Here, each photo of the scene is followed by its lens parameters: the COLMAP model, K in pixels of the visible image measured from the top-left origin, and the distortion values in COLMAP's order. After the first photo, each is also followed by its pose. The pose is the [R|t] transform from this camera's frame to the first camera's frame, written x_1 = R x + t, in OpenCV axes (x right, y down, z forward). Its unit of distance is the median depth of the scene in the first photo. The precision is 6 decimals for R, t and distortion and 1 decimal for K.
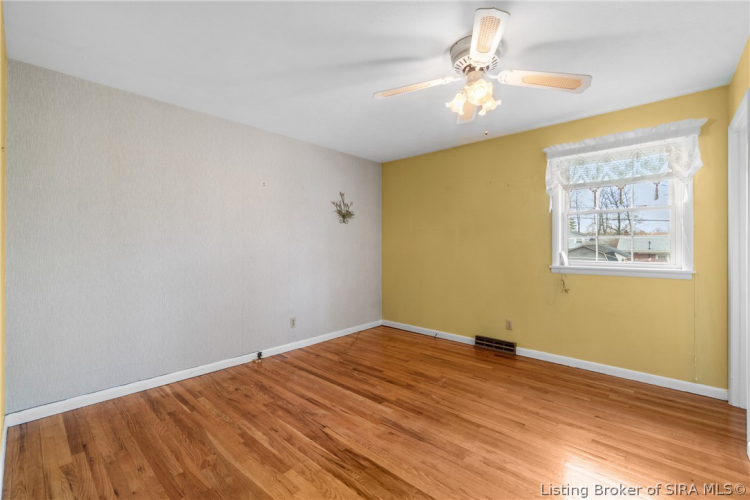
lens RADIAL K [[329.9, 0, 371.0], [0, 329.9, 246.3], [0, 0, 1]] dist [0.001392, 0.003304]
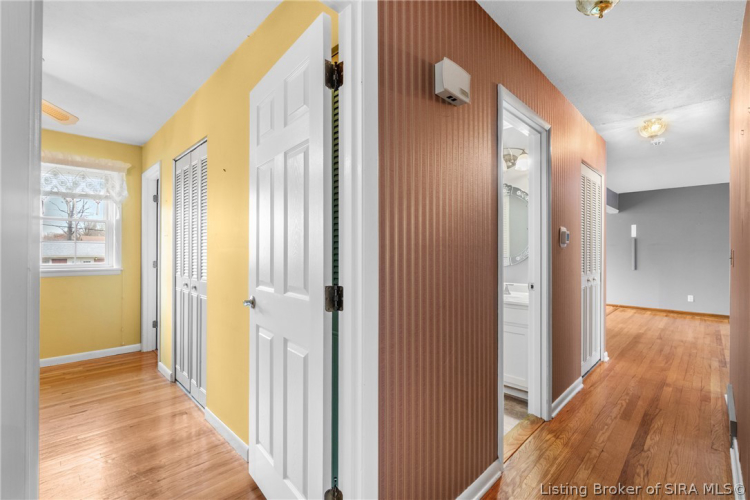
lens RADIAL K [[329.9, 0, 370.8], [0, 329.9, 251.2], [0, 0, 1]] dist [0.001392, 0.003304]
pose [[0.054421, 0.003960, 0.998510, -0.409335], [-0.000443, 0.999992, -0.003942, 0.007175], [-0.998518, -0.000228, 0.054422, -0.153148]]
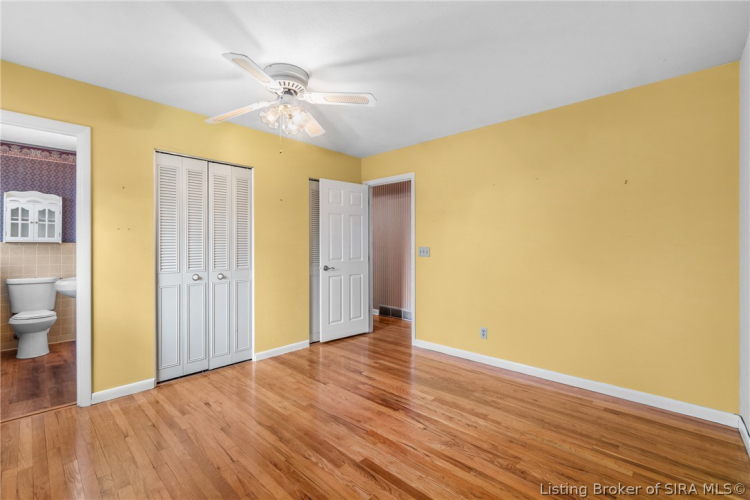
lens RADIAL K [[329.9, 0, 373.7], [0, 329.9, 247.3], [0, 0, 1]] dist [0.001392, 0.003304]
pose [[-0.999972, -0.004943, 0.005657, 0.007830], [-0.004911, 0.999973, 0.005541, -0.004389], [-0.005684, 0.005513, -0.999969, 1.675987]]
